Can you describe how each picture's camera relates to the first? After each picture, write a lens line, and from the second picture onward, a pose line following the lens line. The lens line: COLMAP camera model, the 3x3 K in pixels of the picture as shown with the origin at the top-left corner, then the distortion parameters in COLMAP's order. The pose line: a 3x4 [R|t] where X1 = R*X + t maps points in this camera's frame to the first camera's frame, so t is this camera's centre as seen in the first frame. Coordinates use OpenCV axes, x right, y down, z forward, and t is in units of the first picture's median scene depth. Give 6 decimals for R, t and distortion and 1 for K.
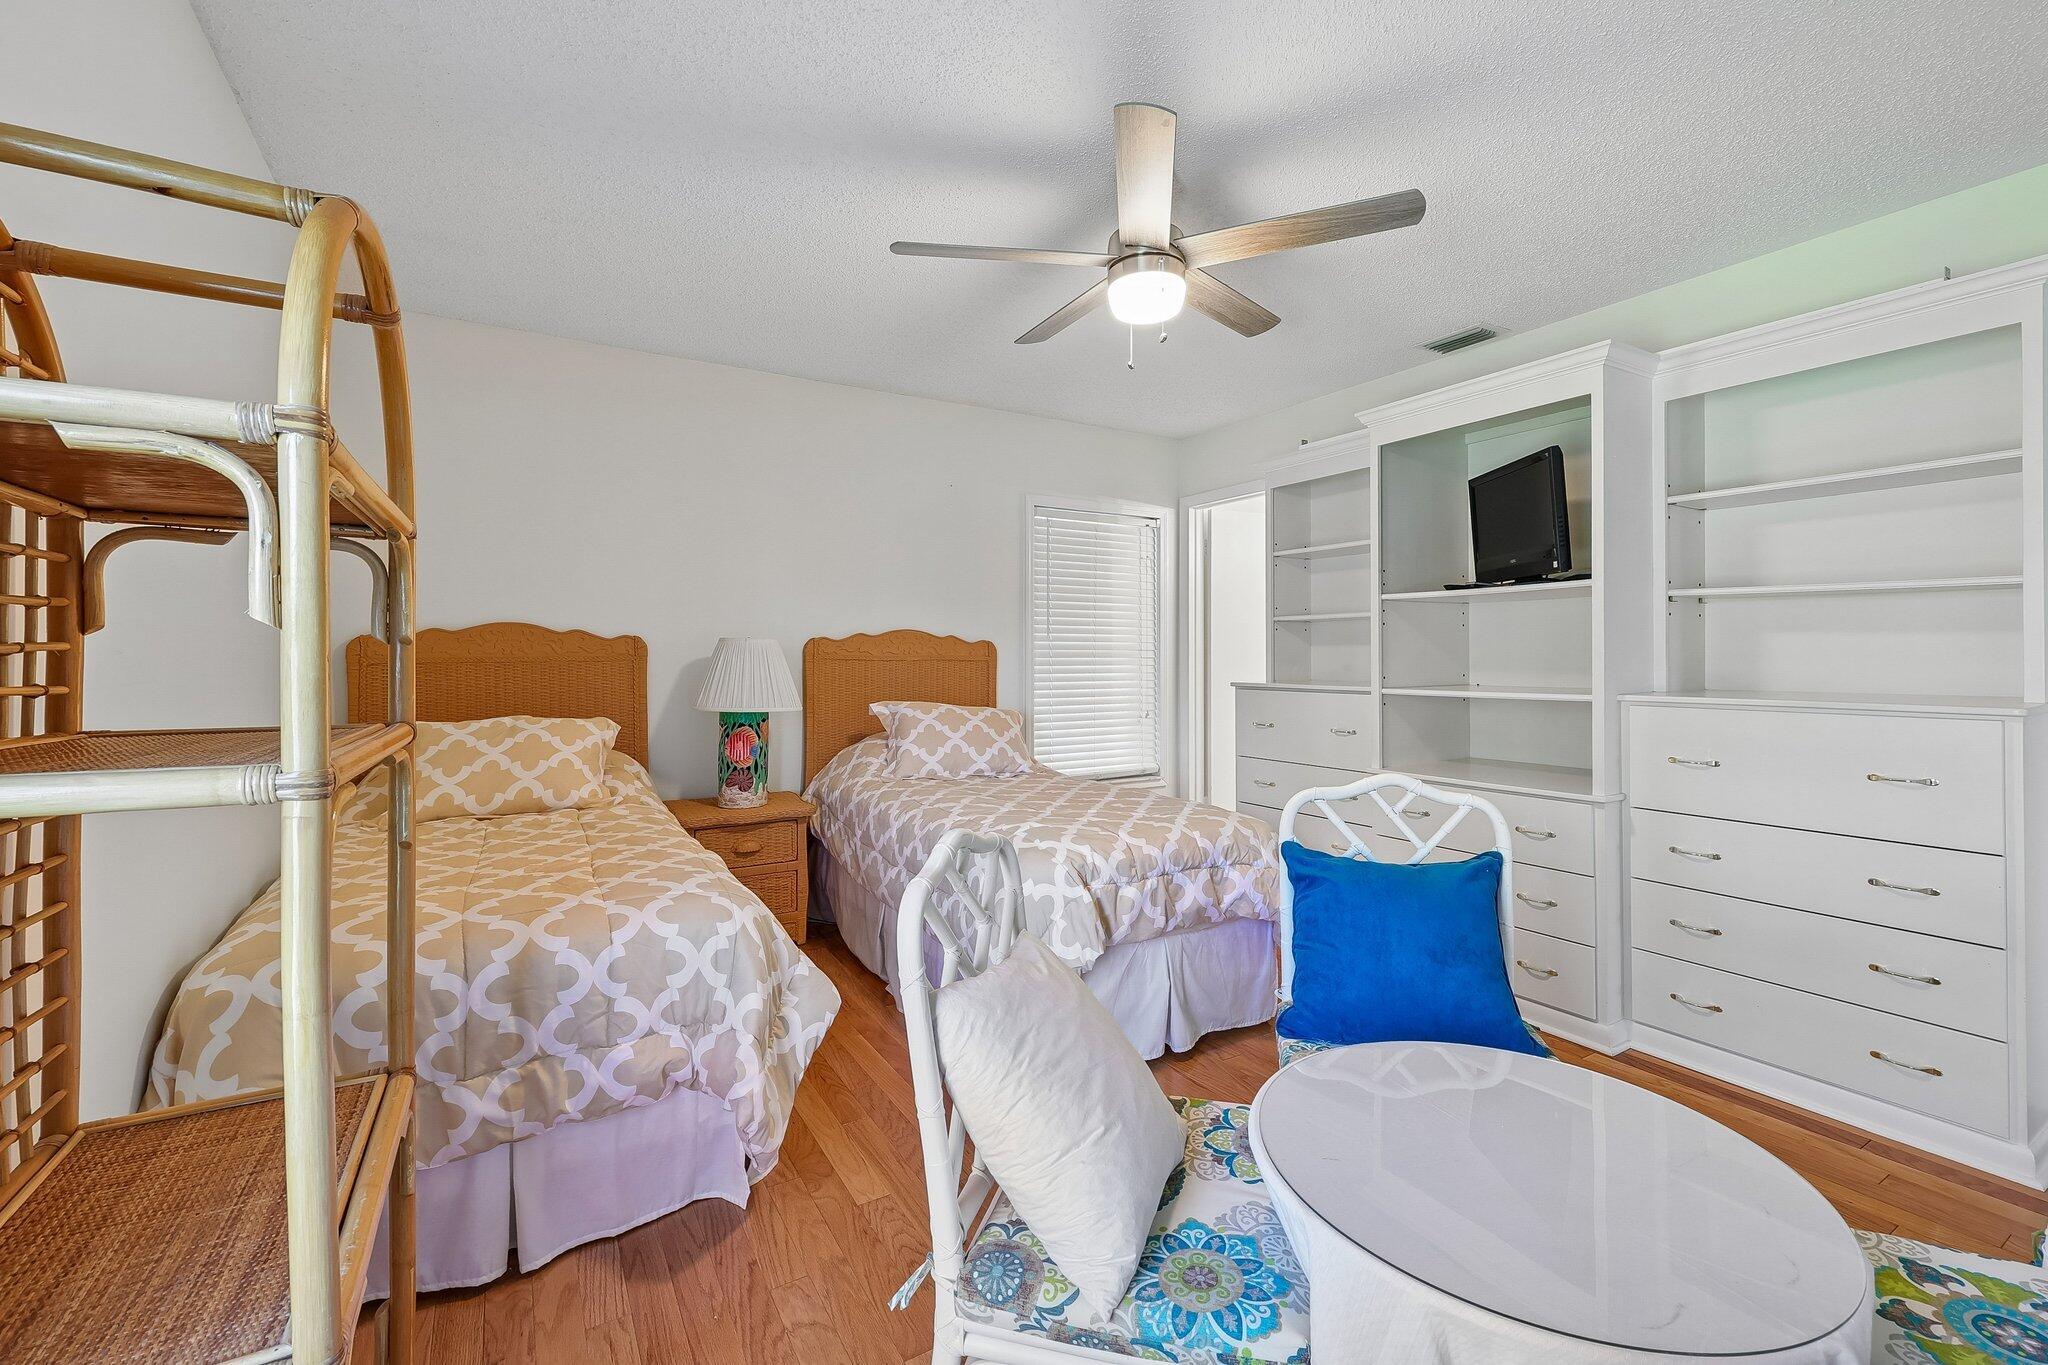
lens RADIAL K [[843.7, 0, 1034.2], [0, 843.7, 668.9], [0, 0, 1]] dist [0.004621, 0.000115]
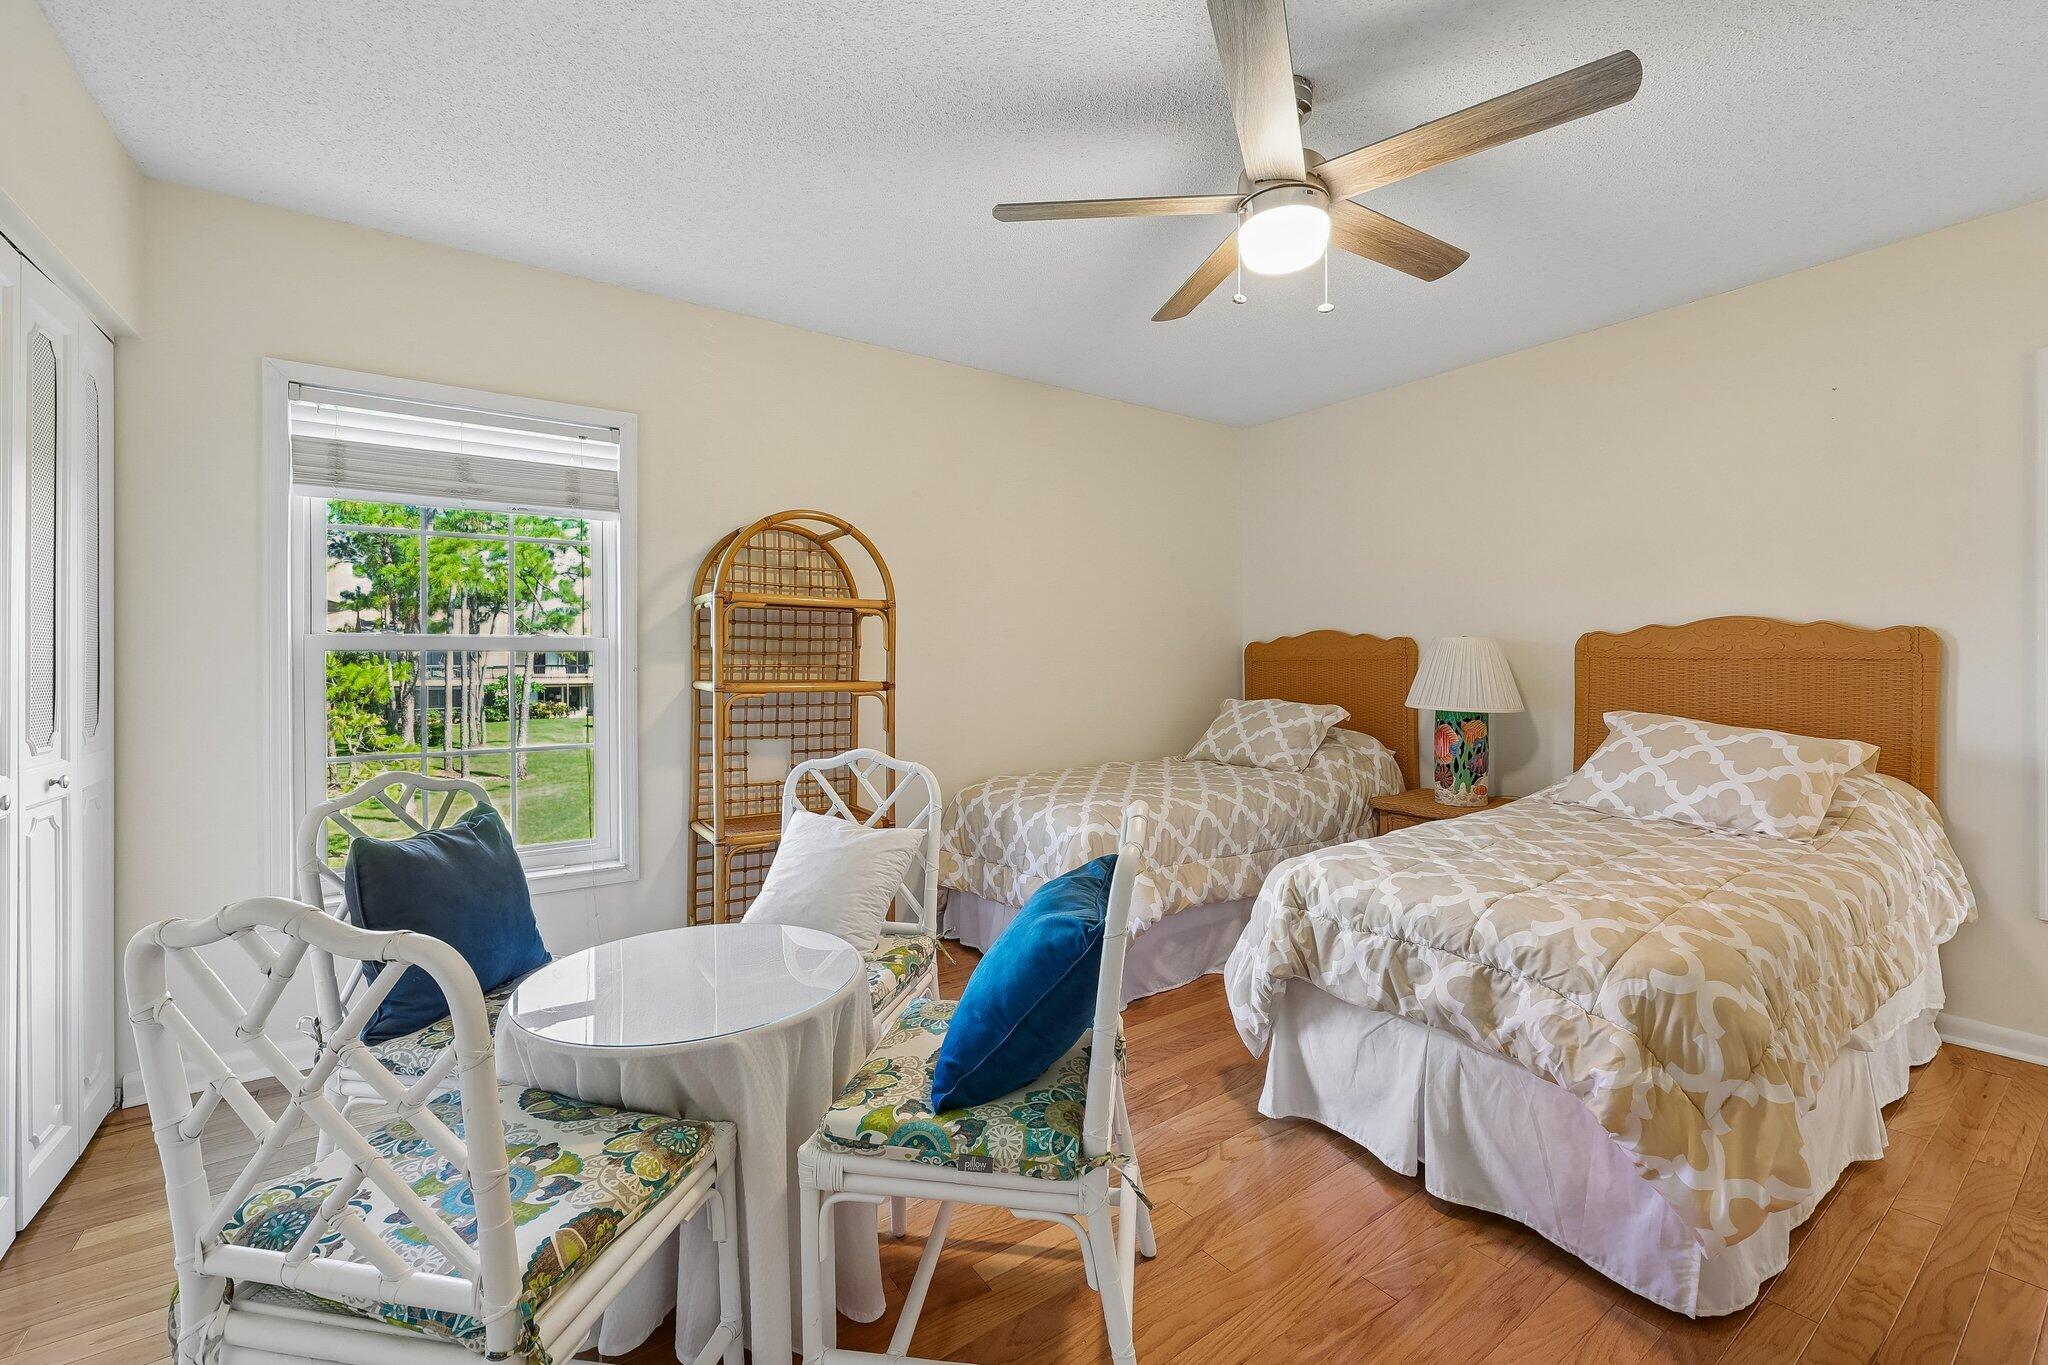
lens RADIAL K [[843.7, 0, 1035.8], [0, 843.7, 668.7], [0, 0, 1]] dist [0.004621, 0.000115]
pose [[0.075015, 0.010060, -0.997132, 1.062112], [-0.010009, 0.999906, 0.009335, -0.004288], [0.997132, 0.009280, 0.075109, 0.737191]]
